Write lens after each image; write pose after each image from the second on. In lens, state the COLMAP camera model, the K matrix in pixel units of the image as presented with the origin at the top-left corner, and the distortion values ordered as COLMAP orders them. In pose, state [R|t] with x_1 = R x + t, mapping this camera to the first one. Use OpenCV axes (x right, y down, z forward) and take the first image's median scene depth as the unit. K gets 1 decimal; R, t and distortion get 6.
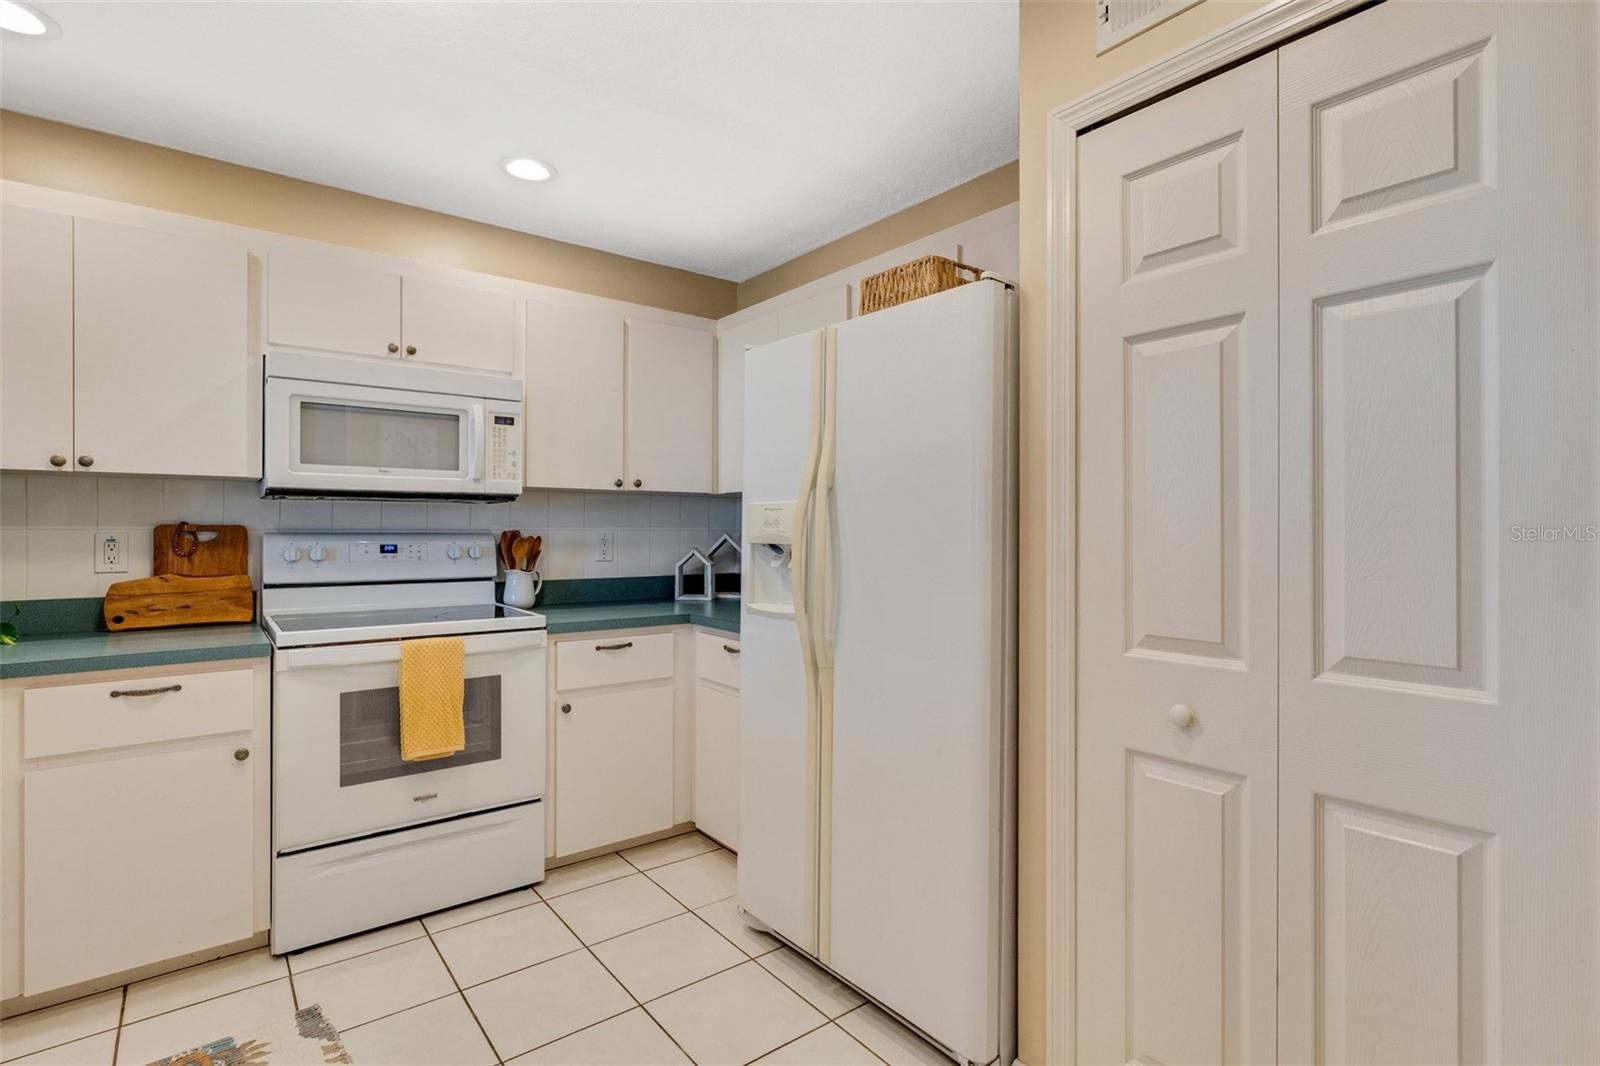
lens RADIAL K [[787.4, 0, 802.4], [0, 787.4, 528.1], [0, 0, 1]] dist [0.001203, 0.000188]
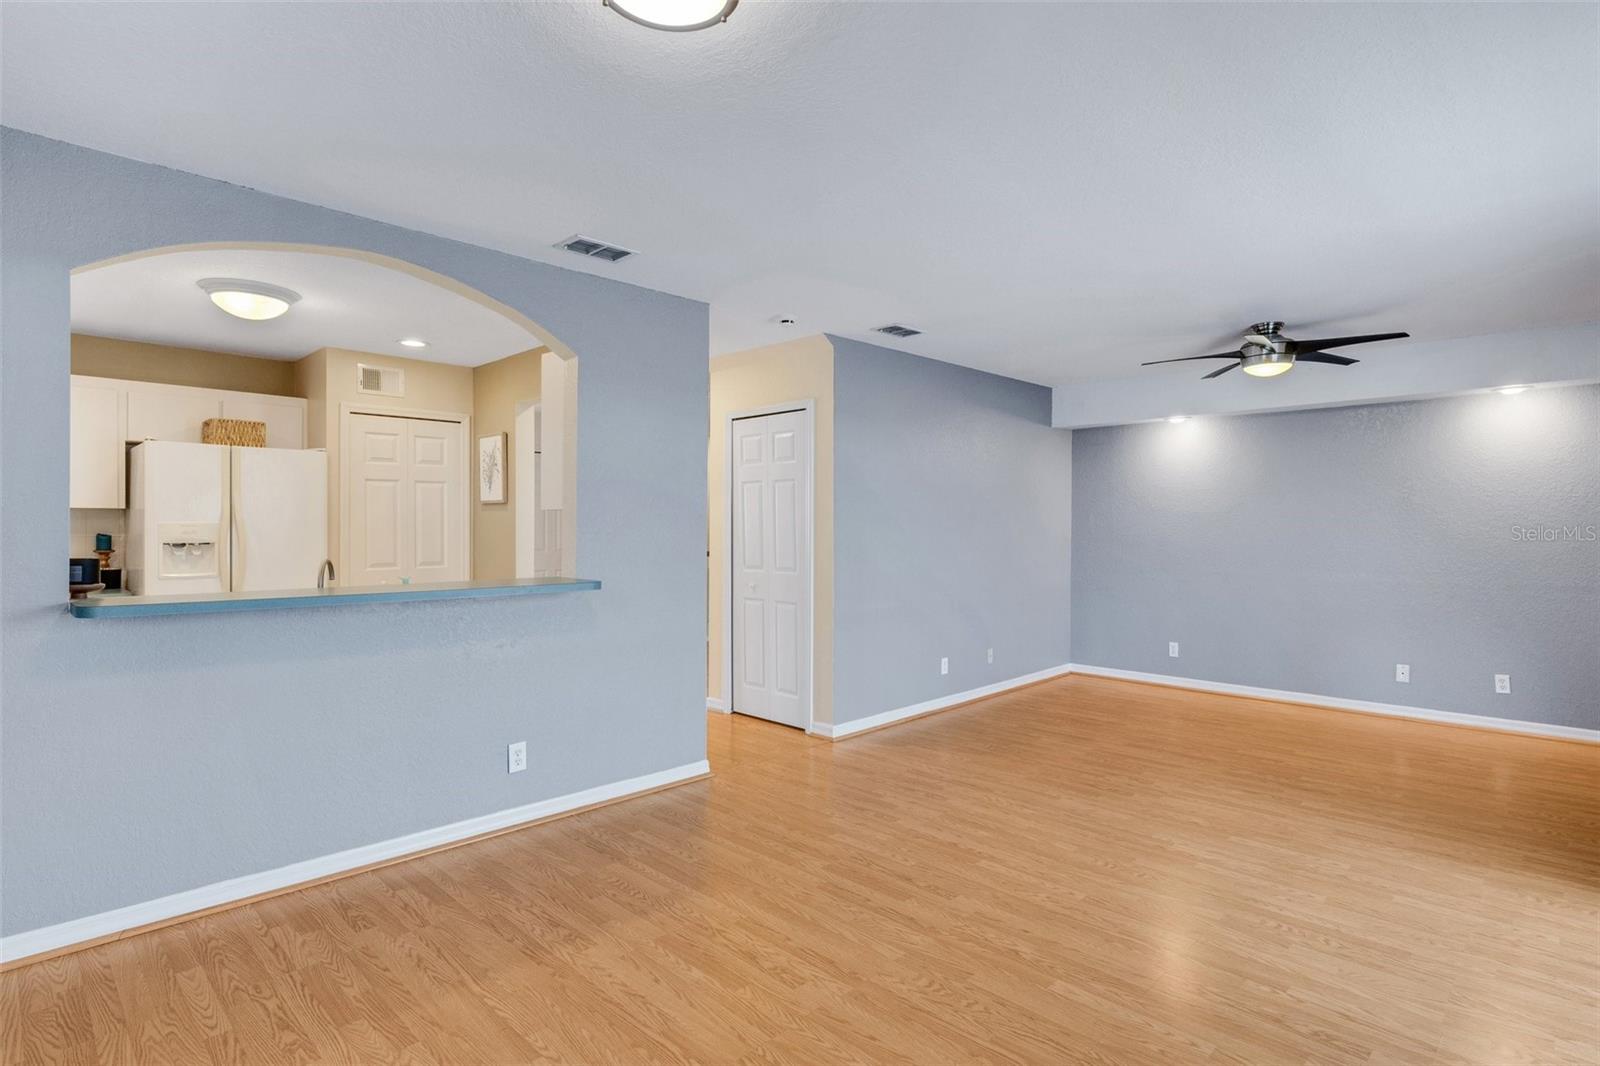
lens RADIAL K [[787.4, 0, 802.2], [0, 787.4, 528.2], [0, 0, 1]] dist [0.001203, 0.000188]
pose [[-0.133472, -0.010448, 0.990997, -3.599156], [-0.006634, 0.999931, 0.009648, -0.078340], [-0.991030, -0.005287, -0.133533, -0.487192]]
